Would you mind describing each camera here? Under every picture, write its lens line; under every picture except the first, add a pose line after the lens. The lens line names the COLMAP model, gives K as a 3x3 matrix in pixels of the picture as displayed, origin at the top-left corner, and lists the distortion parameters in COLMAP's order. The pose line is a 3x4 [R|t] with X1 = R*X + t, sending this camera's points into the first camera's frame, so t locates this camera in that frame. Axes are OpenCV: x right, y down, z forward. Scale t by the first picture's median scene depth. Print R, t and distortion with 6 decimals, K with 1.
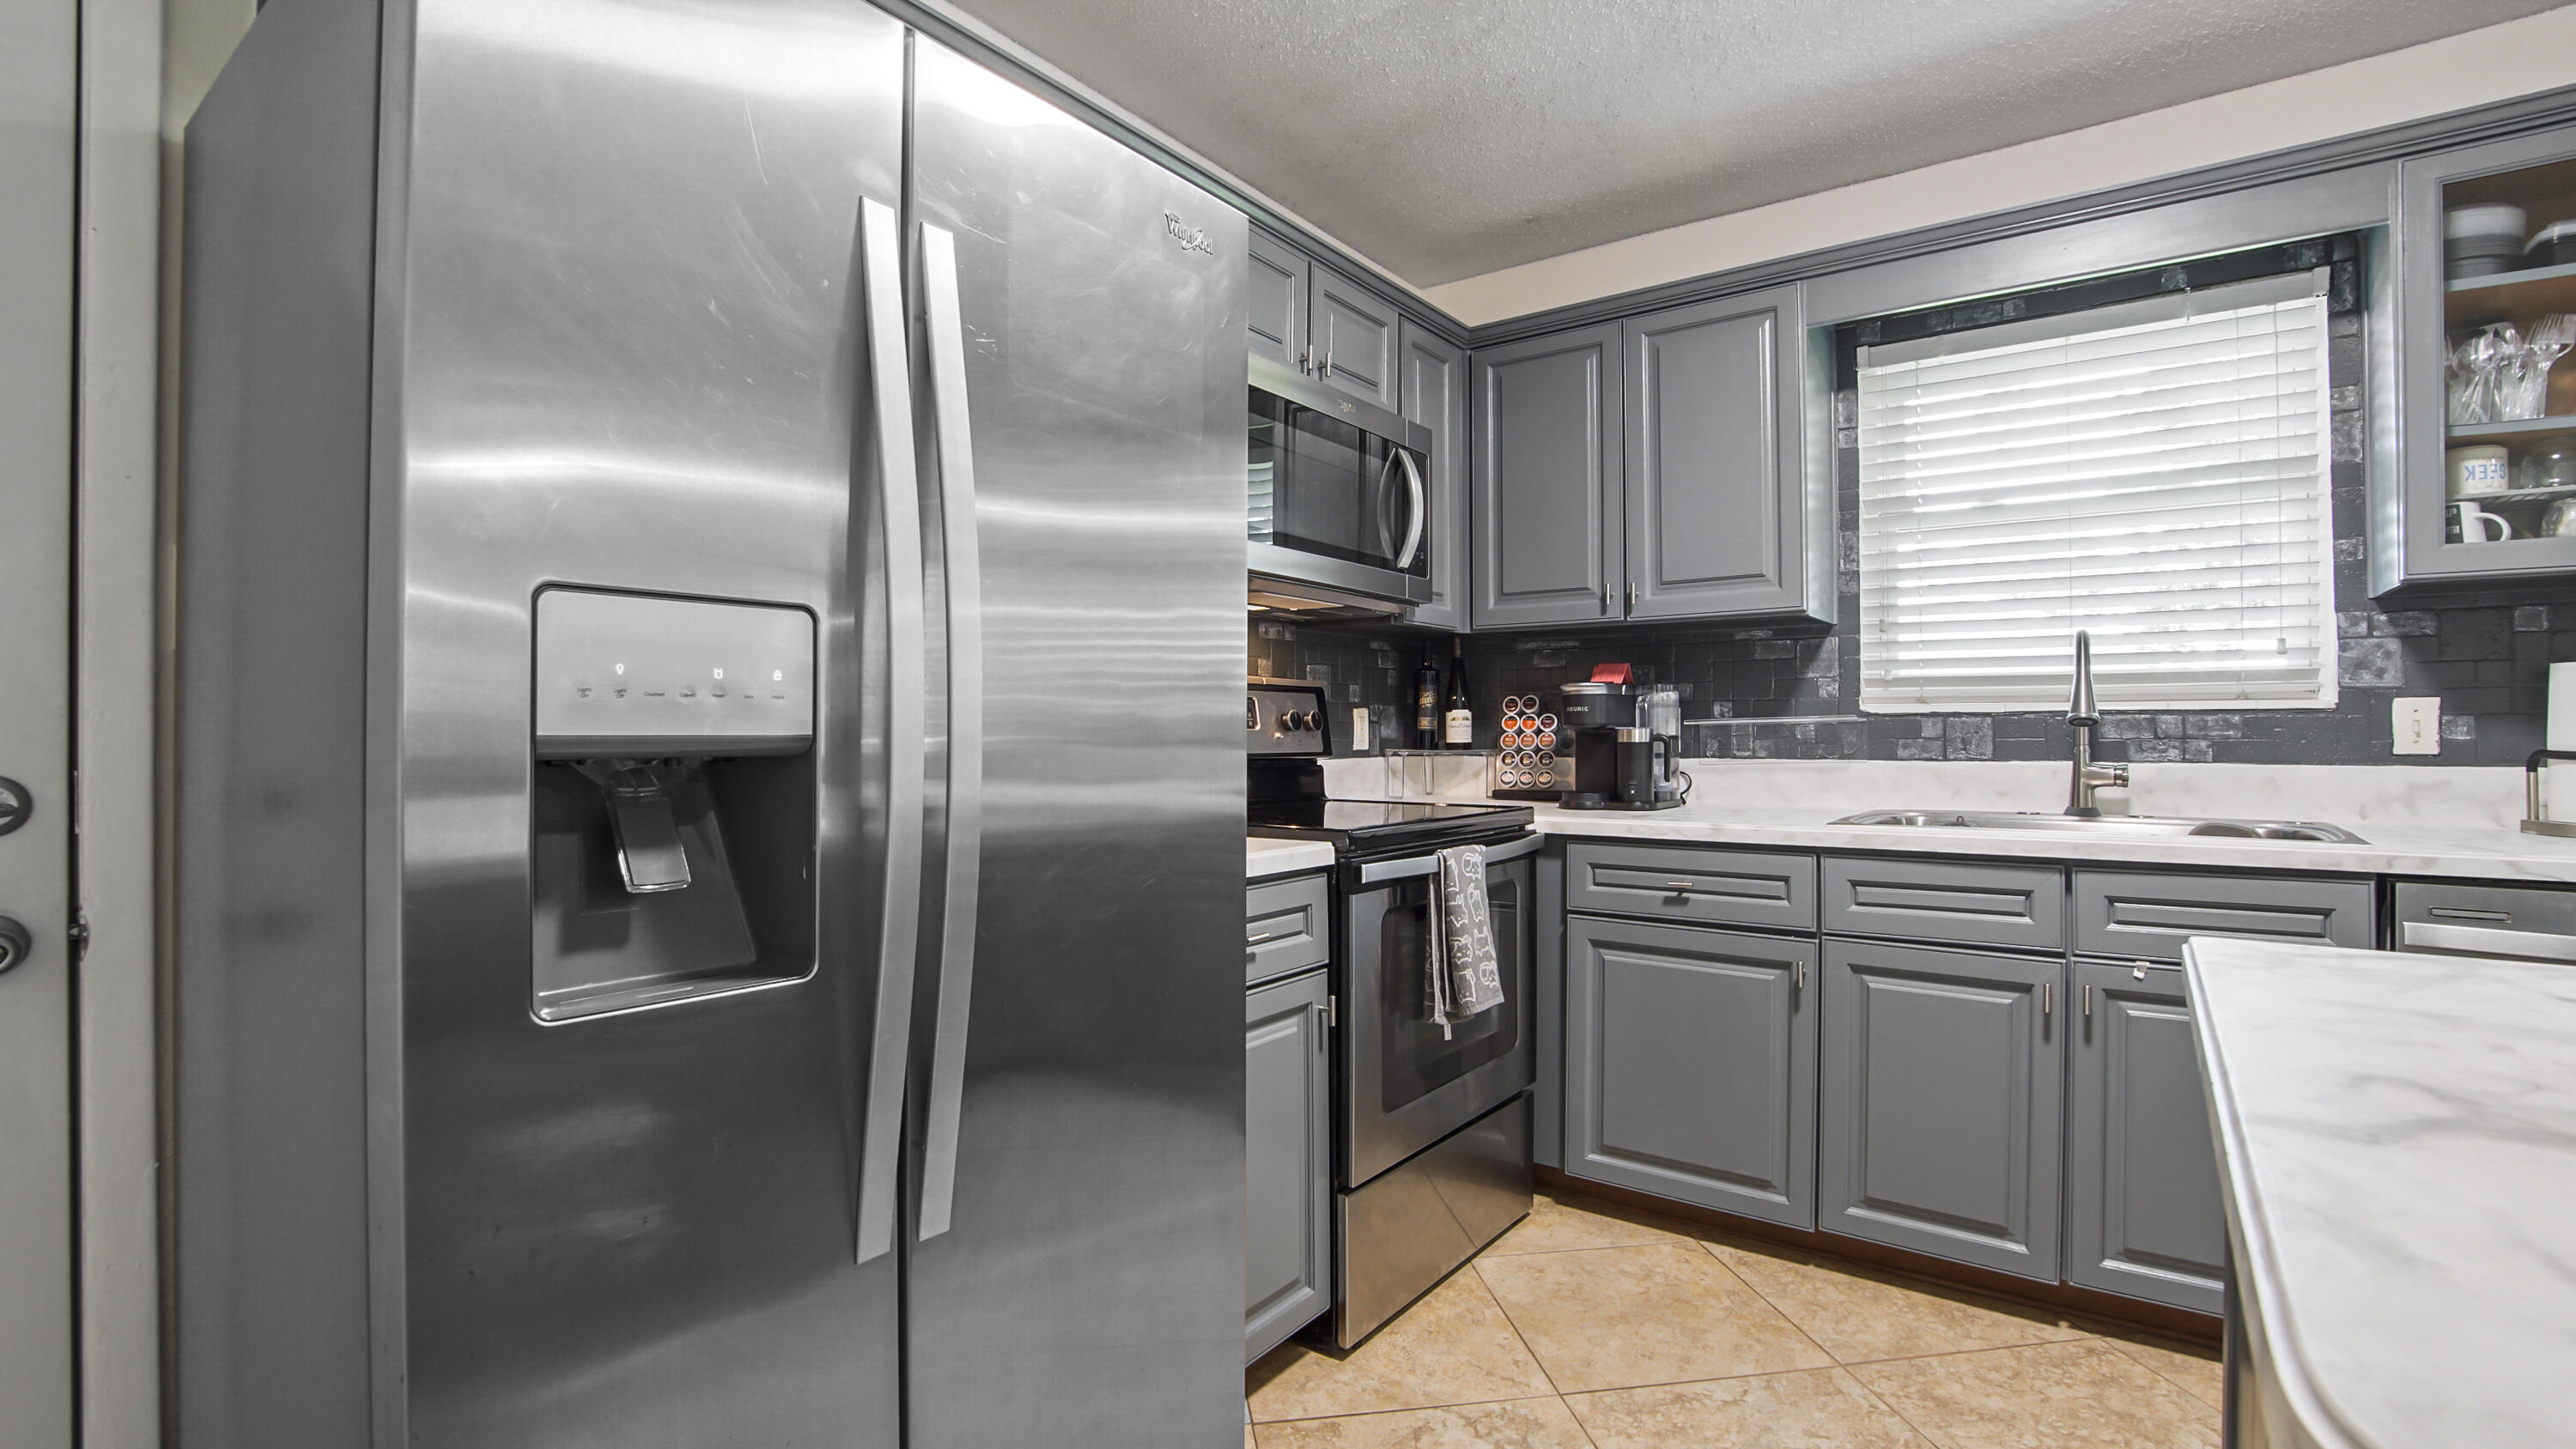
lens RADIAL K [[1152.5, 0, 1288.0], [0, 1152.5, 724.5], [0, 0, 1]] dist [-0.002713, -0.000114]
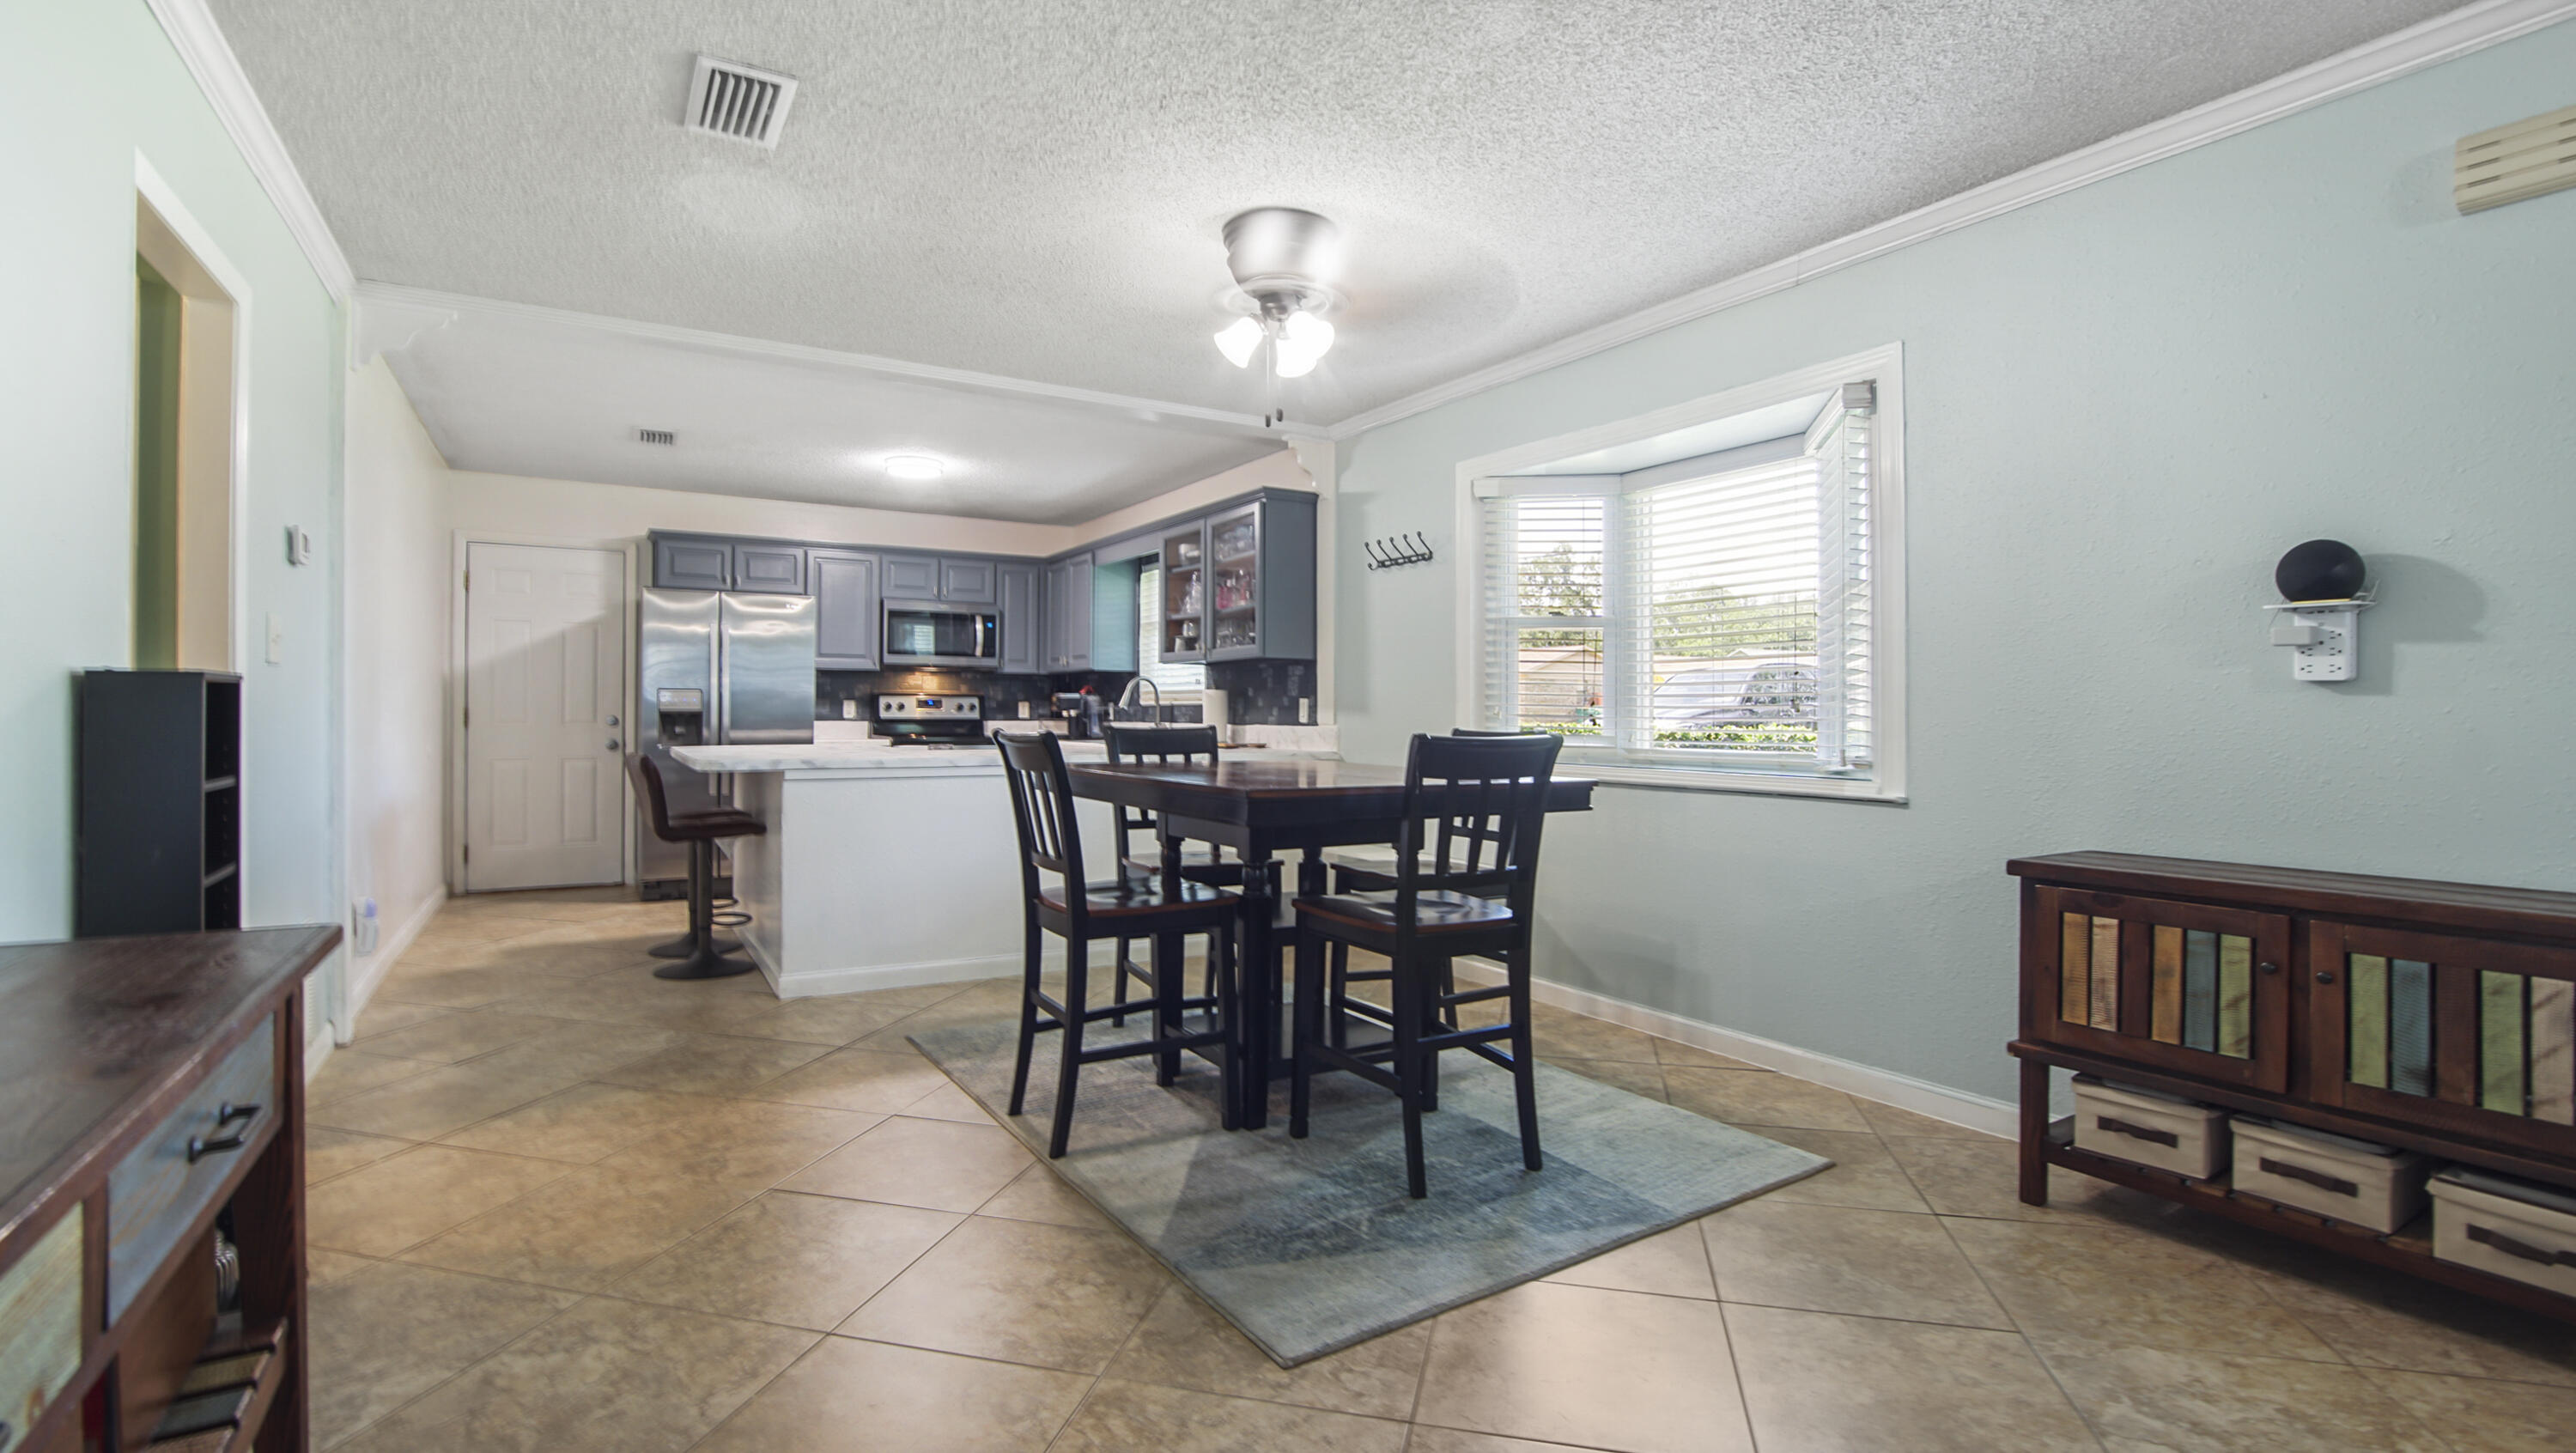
lens RADIAL K [[1152.7, 0, 1288.0], [0, 1152.7, 726.5], [0, 0, 1]] dist [-0.002713, -0.000114]
pose [[0.910351, 0.011974, -0.413665, 1.898333], [-0.004898, 0.999823, 0.018161, -0.010642], [0.413809, -0.014507, 0.910248, -1.268633]]
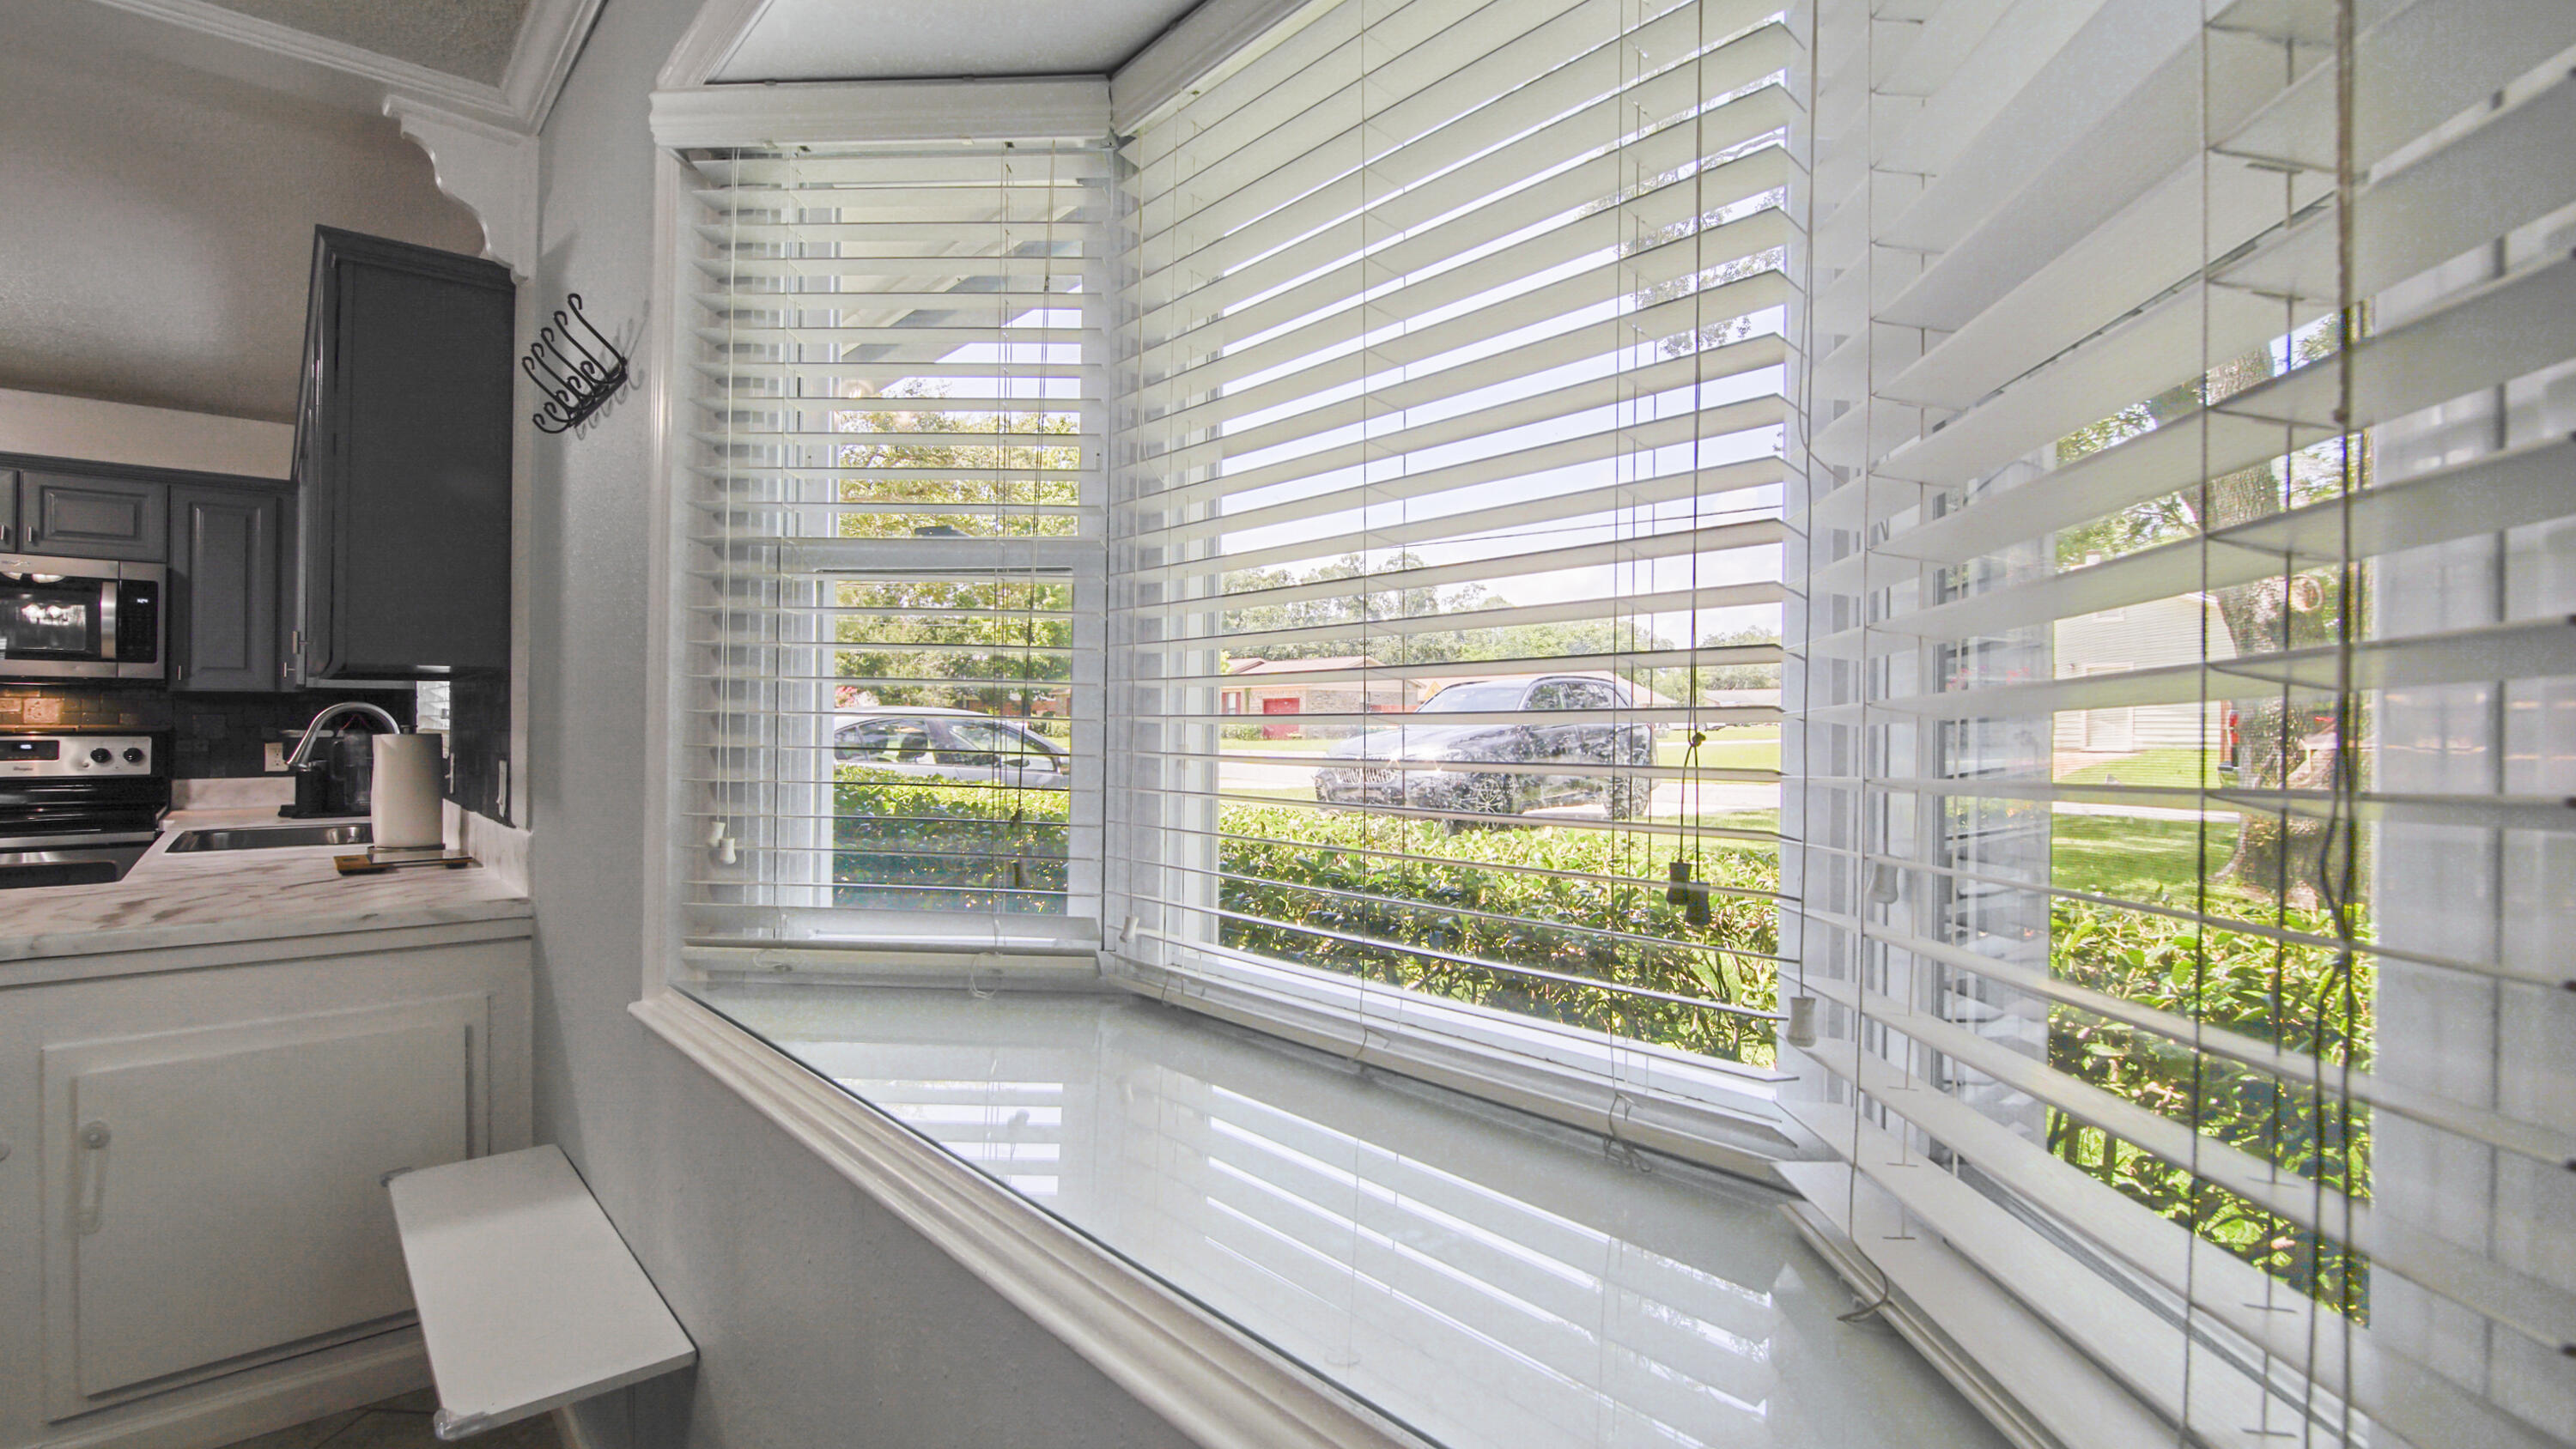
lens RADIAL K [[1152.5, 0, 1288.0], [0, 1152.5, 724.5], [0, 0, 1]] dist [-0.002713, -0.000114]
pose [[0.970336, 0.004945, -0.241709, 1.857630], [-0.003622, 0.999976, 0.005917, -0.056885], [0.241732, -0.004866, 0.970331, -0.111161]]
